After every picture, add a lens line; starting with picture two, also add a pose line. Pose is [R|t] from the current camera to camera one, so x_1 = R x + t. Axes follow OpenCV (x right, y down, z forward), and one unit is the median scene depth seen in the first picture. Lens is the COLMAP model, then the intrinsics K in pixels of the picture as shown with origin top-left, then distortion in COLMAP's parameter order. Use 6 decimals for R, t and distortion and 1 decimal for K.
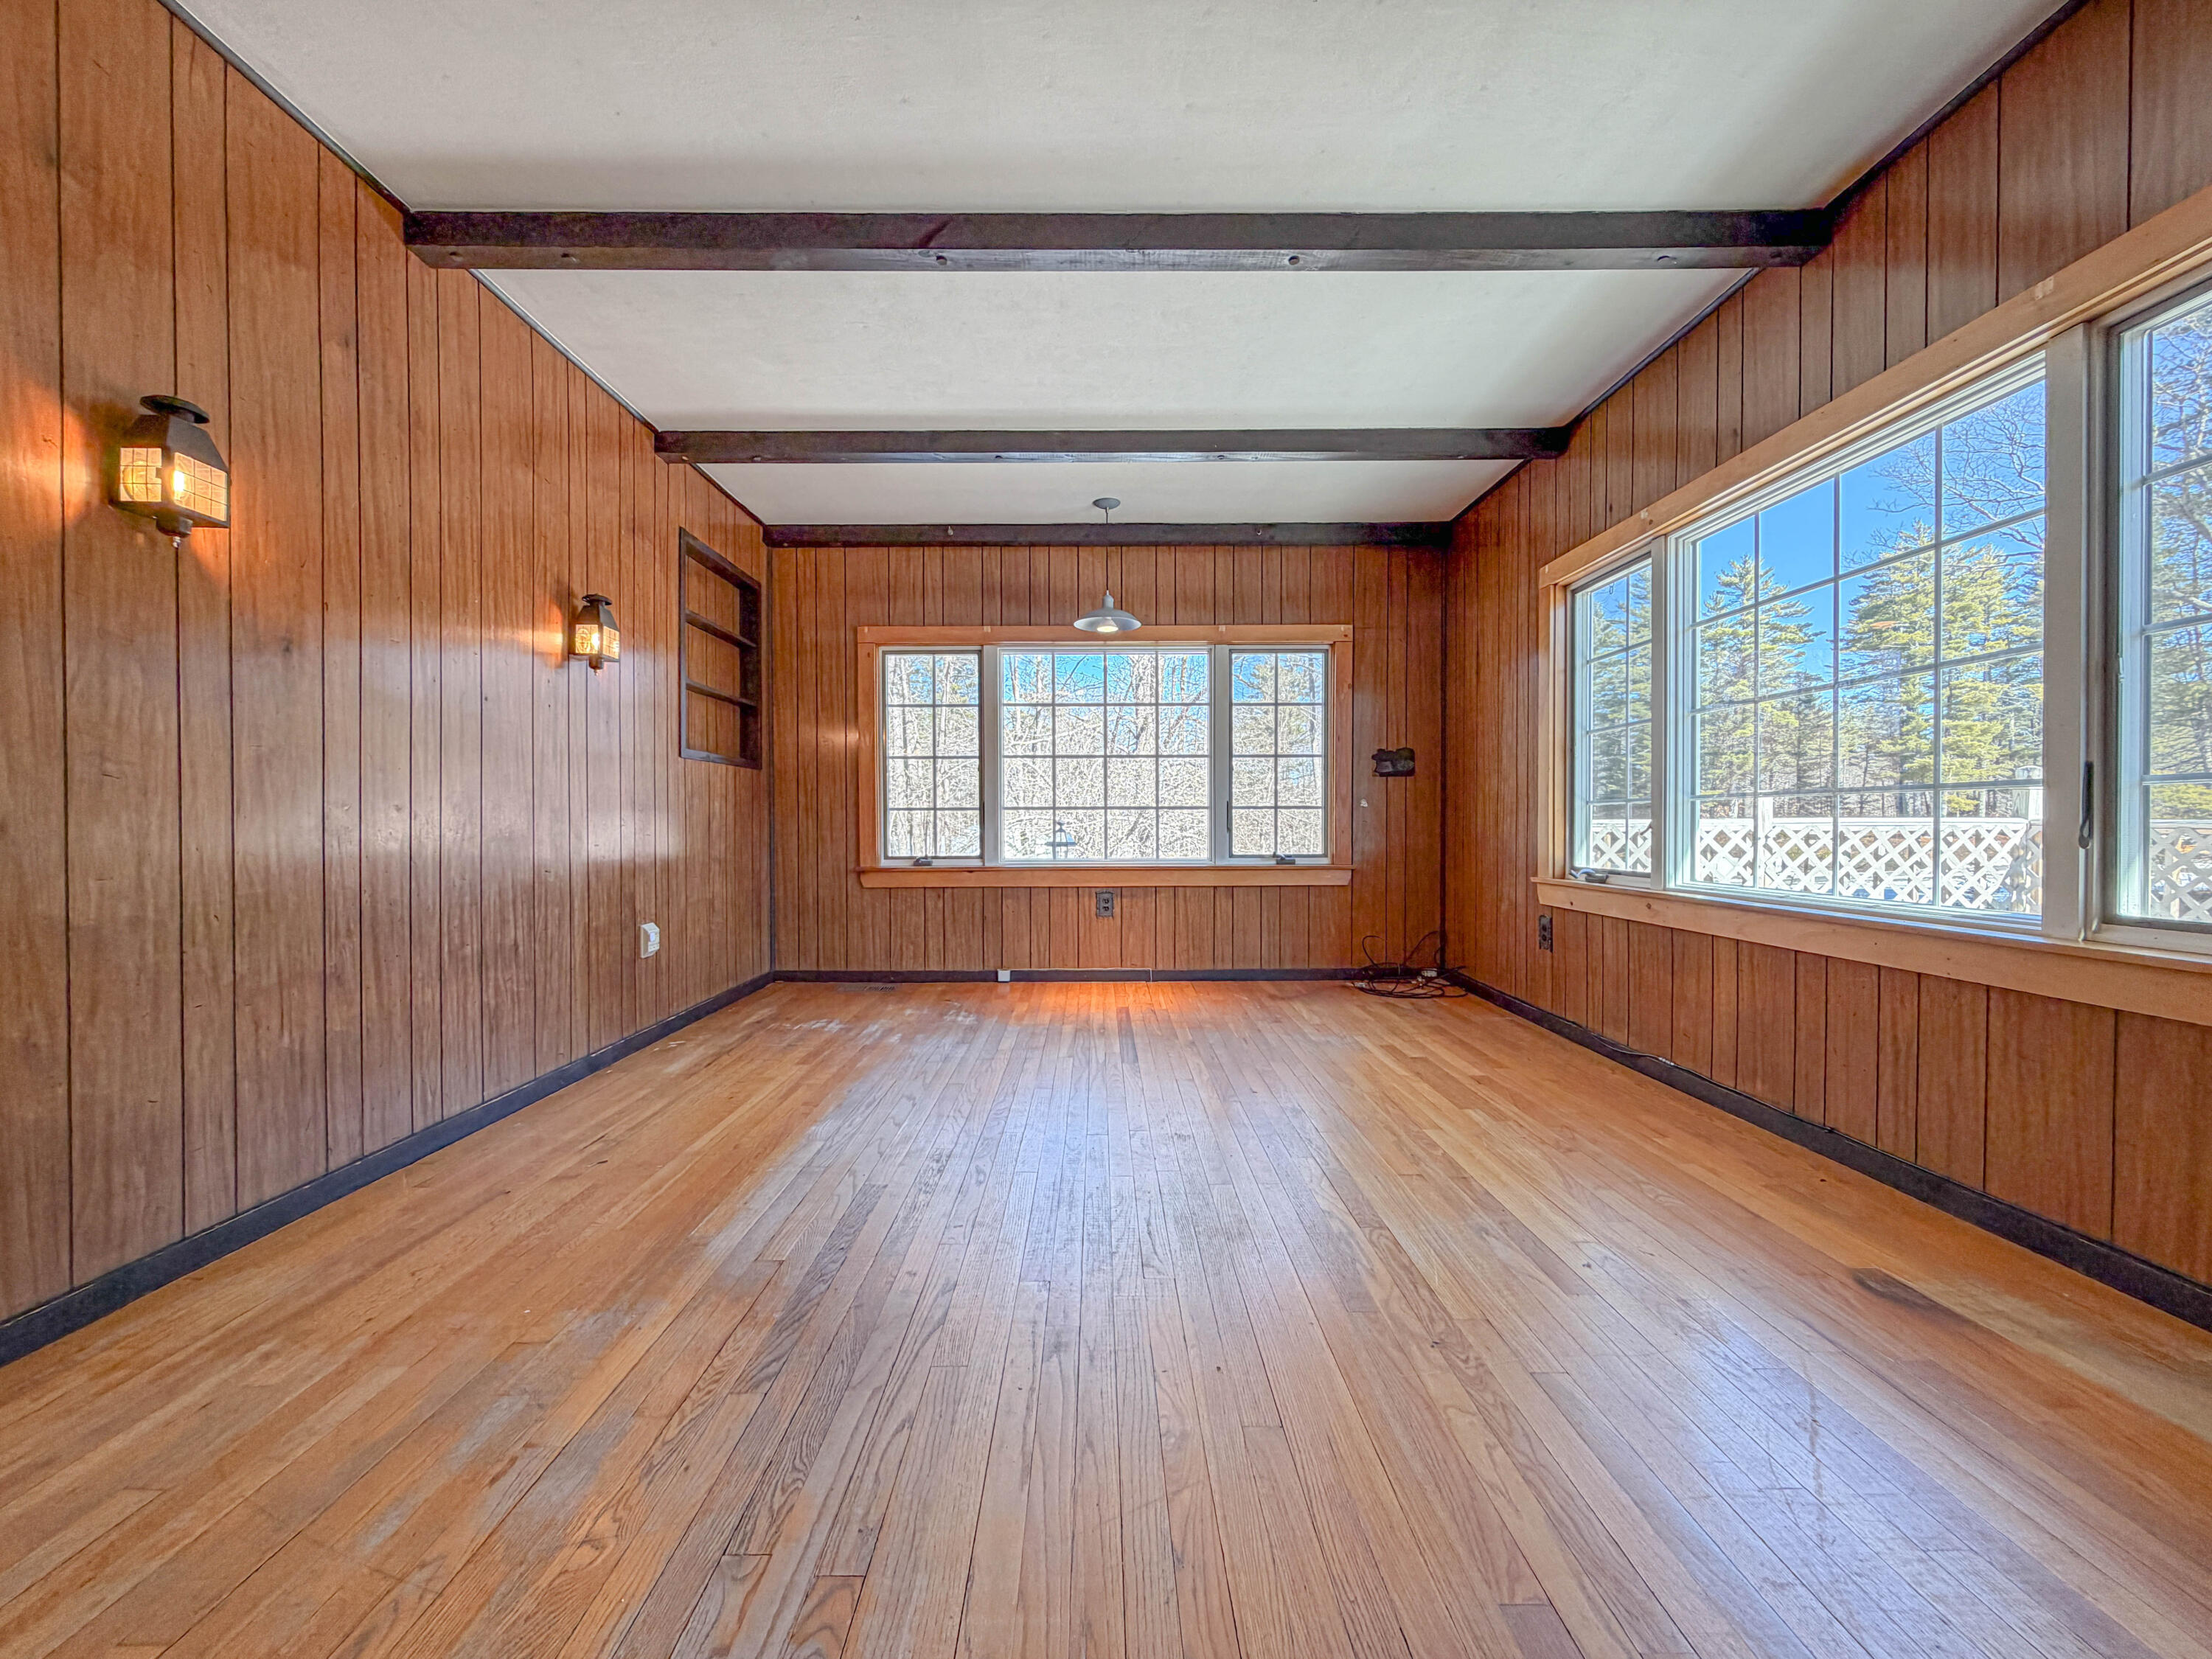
lens RADIAL K [[887.4, 0, 1100.2], [0, 887.4, 834.7], [0, 0, 1]] dist [-0.003560, 0.000351]
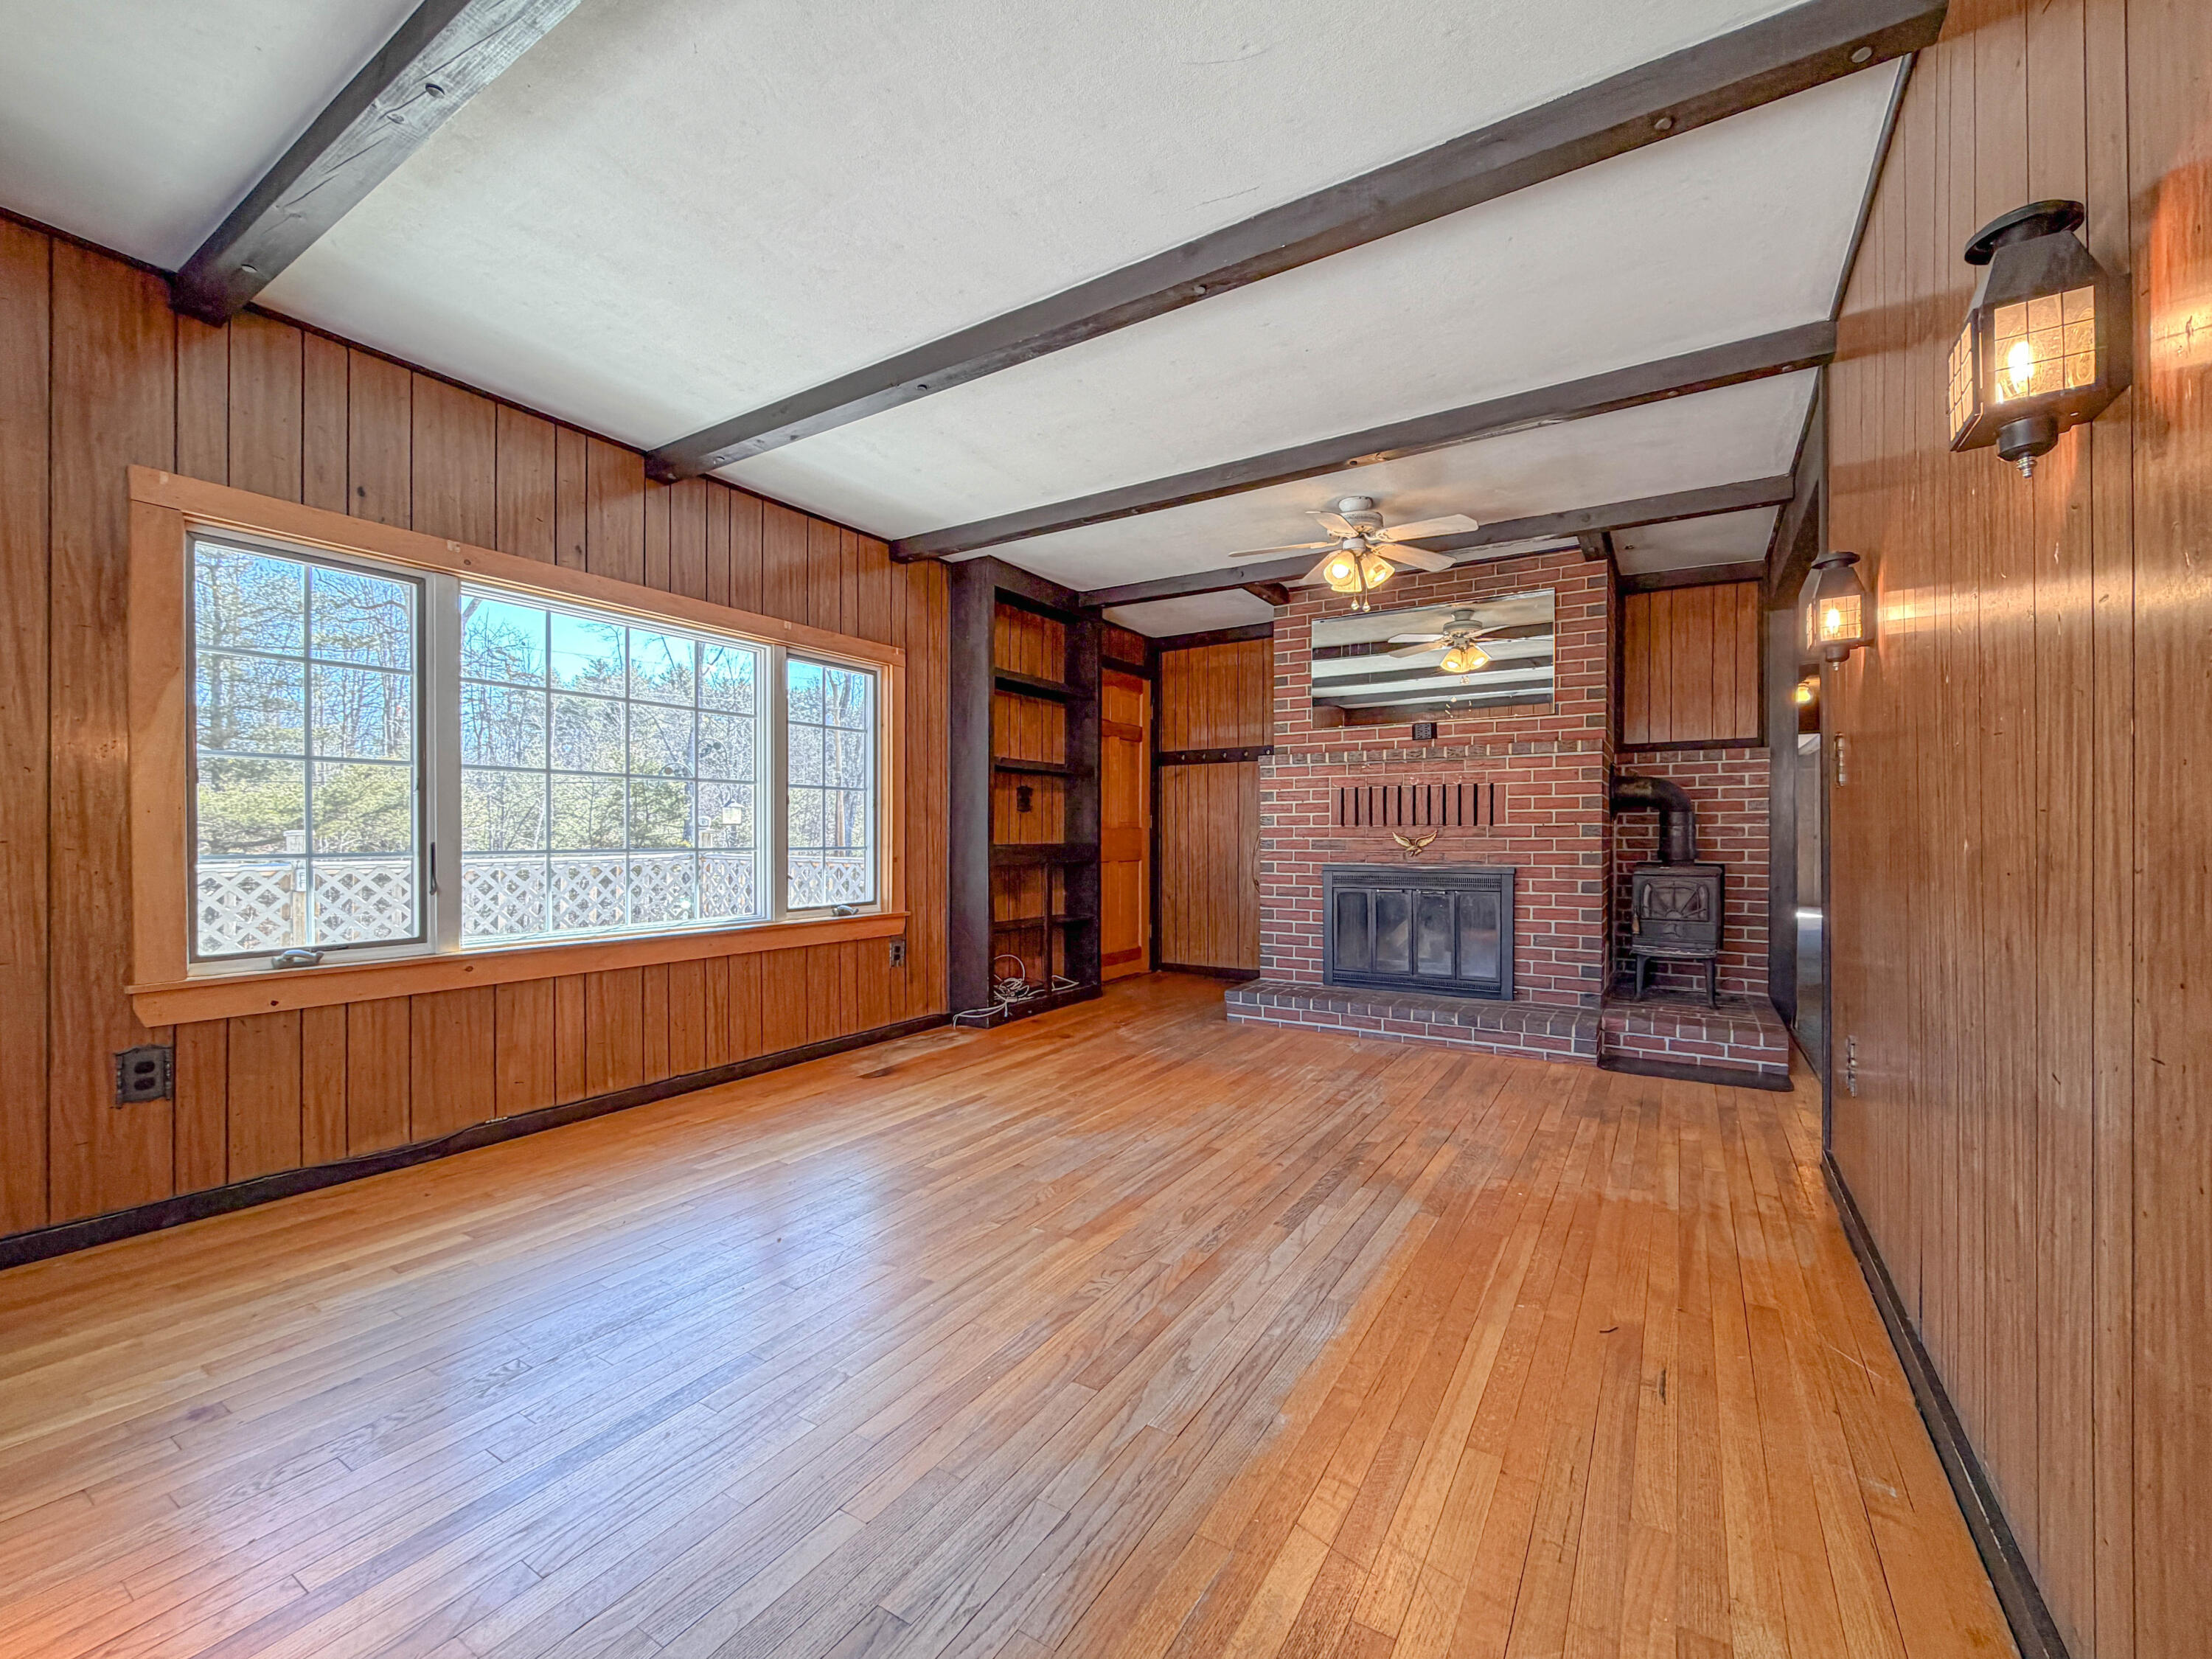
lens RADIAL K [[887.4, 0, 1134.0], [0, 887.4, 835.9], [0, 0, 1]] dist [-0.003560, 0.000351]
pose [[-0.857673, 0.004382, 0.514176, -0.620623], [0.009948, 0.999918, 0.008071, -0.080682], [-0.514099, 0.012037, -0.857647, 1.916449]]
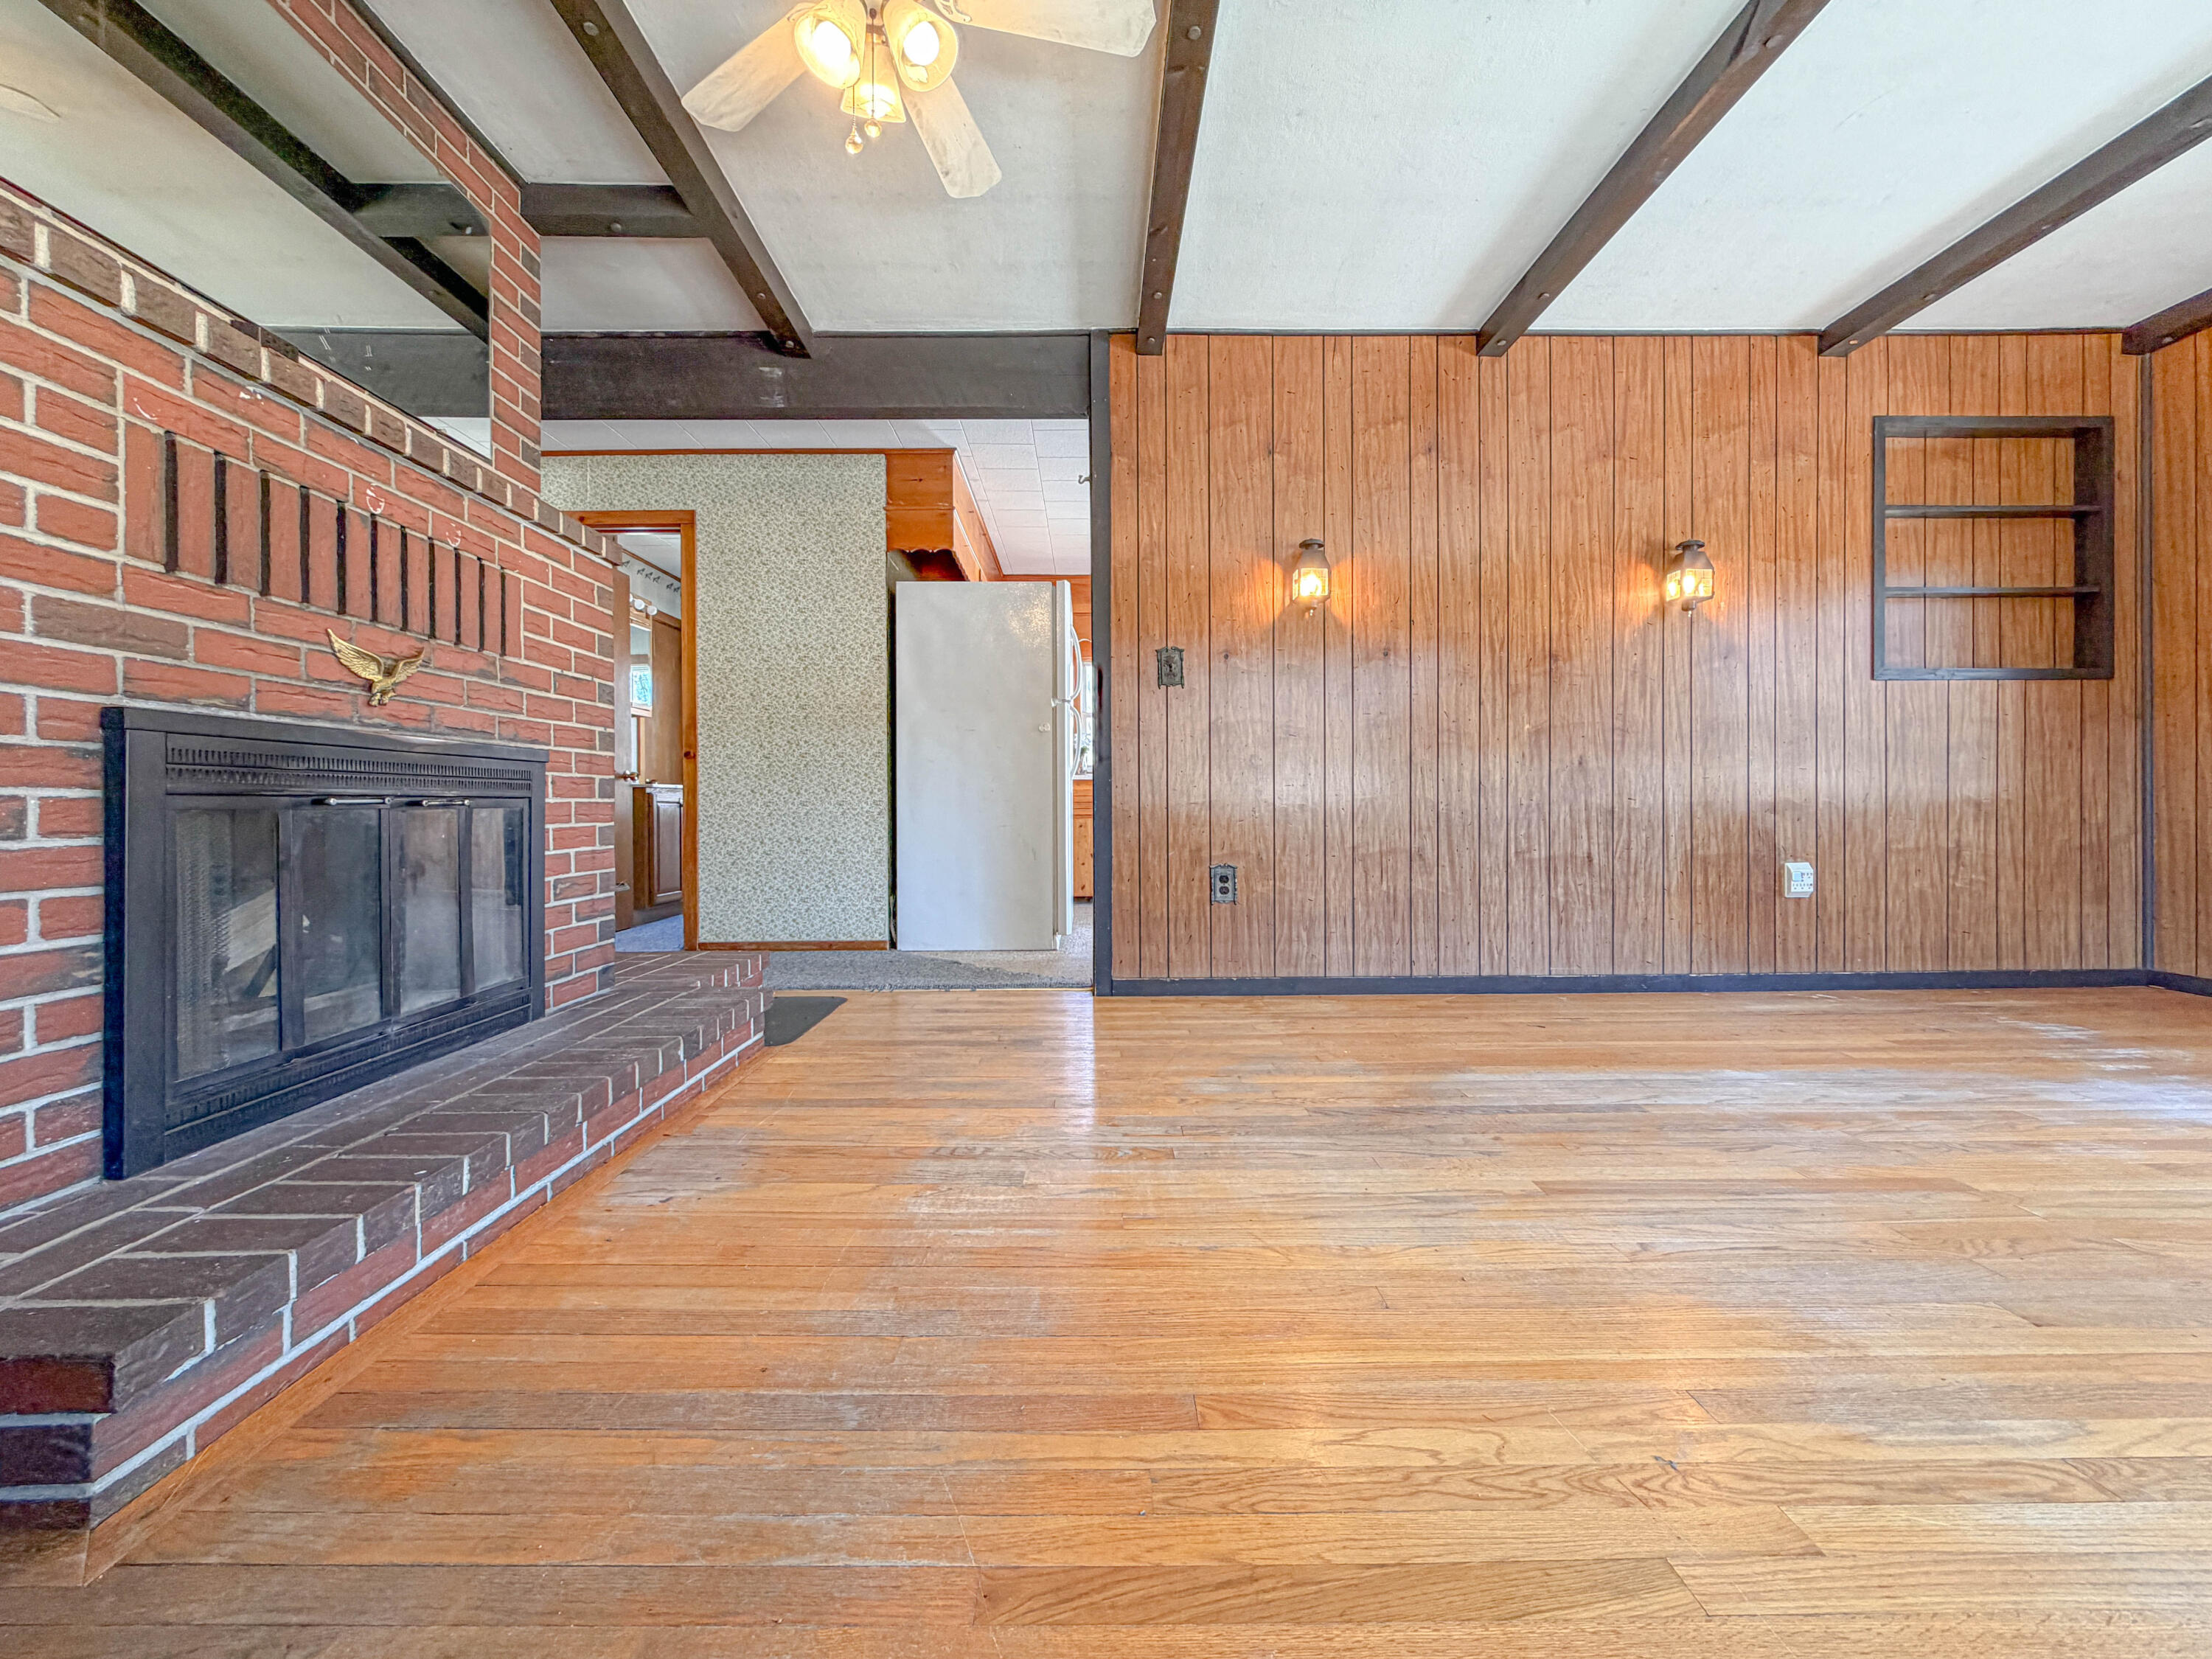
lens RADIAL K [[887.4, 0, 1095.6], [0, 887.4, 815.4], [0, 0, 1]] dist [-0.003560, 0.000351]
pose [[-0.002023, 0.010929, -0.999938, 0.670376], [-0.009888, 0.999891, 0.010949, 0.072141], [0.999949, 0.009909, -0.001914, 0.391914]]
